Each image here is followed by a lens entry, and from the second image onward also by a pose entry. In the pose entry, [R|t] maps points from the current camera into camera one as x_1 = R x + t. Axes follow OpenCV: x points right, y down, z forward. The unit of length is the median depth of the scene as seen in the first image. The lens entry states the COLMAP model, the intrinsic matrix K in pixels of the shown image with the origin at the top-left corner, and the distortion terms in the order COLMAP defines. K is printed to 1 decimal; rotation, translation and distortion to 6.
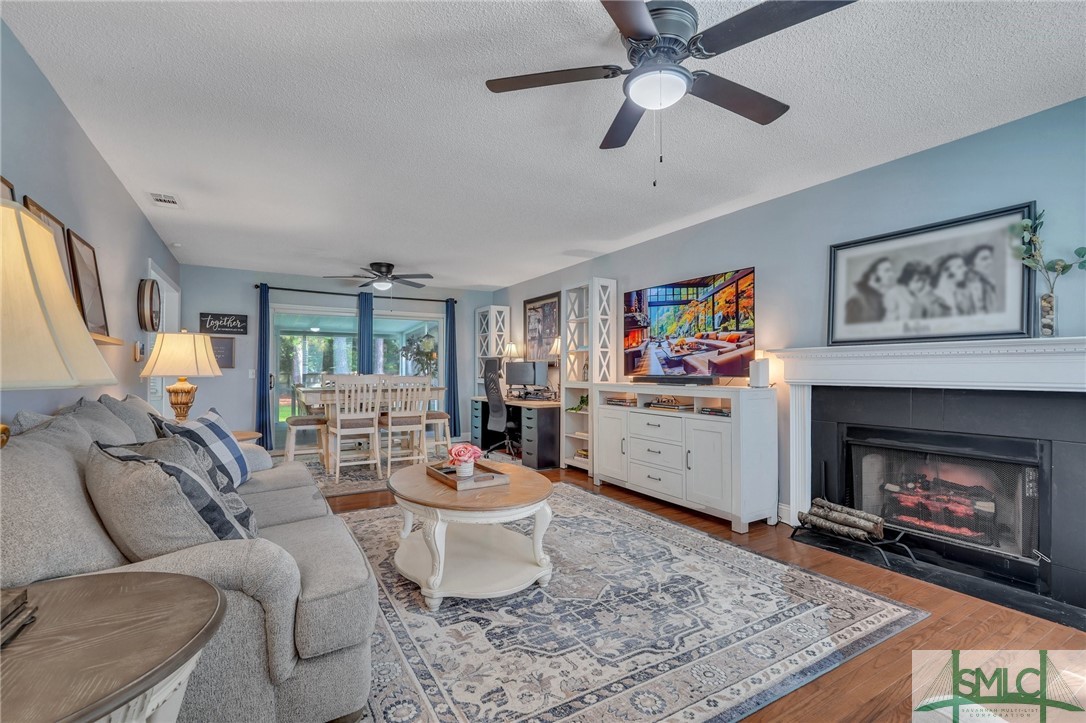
lens RADIAL K [[480.3, 0, 535.3], [0, 480.3, 367.3], [0, 0, 1]] dist [-0.015981, 0.000085]
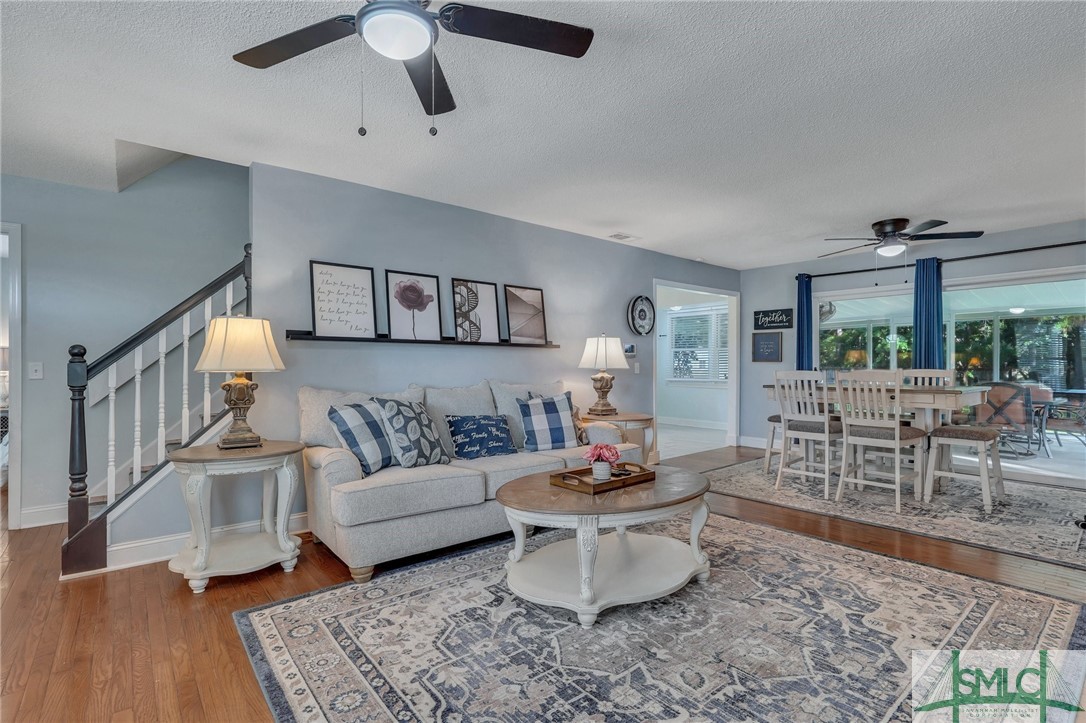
lens RADIAL K [[499.1, 0, 540.9], [0, 499.1, 363.9], [0, 0, 1]] dist [-0.008064, 0.001170]
pose [[0.175690, -0.000624, -0.984445, 0.347602], [0.008431, 0.999964, 0.000871, 0.001390], [0.984409, -0.008453, 0.175689, 0.319620]]
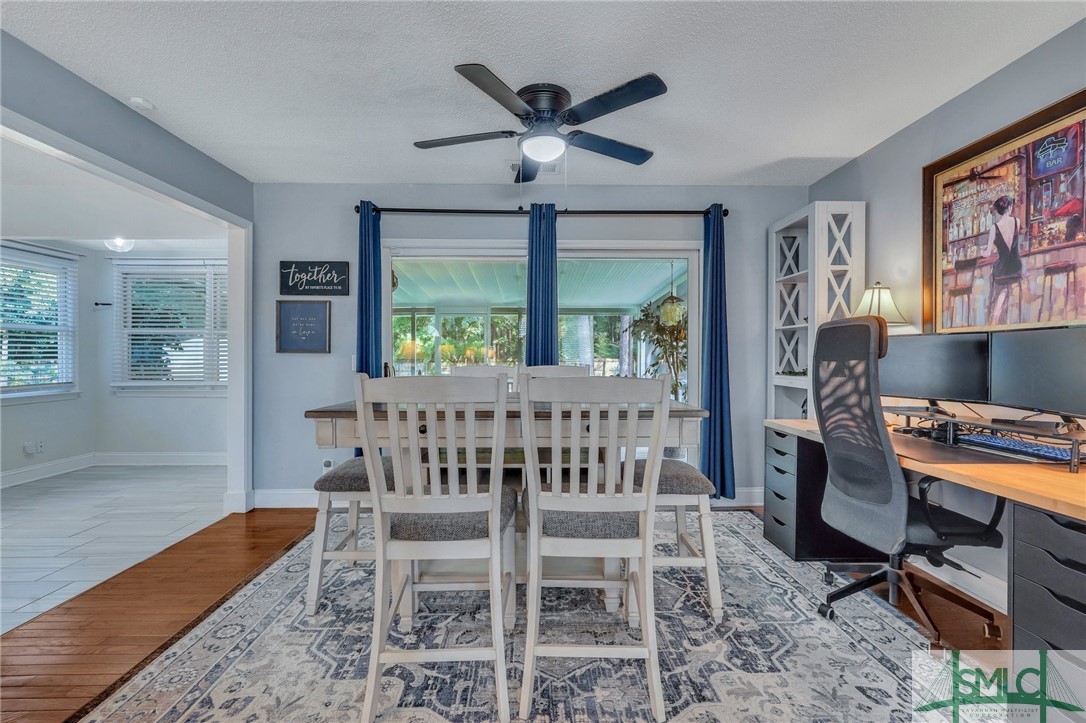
lens RADIAL K [[499.1, 0, 539.8], [0, 499.1, 363.2], [0, 0, 1]] dist [-0.008064, 0.001170]
pose [[0.877555, 0.006553, -0.479432, -0.115839], [0.001752, 0.999856, 0.016873, 0.004381], [0.479474, -0.015646, 0.877417, 0.615652]]
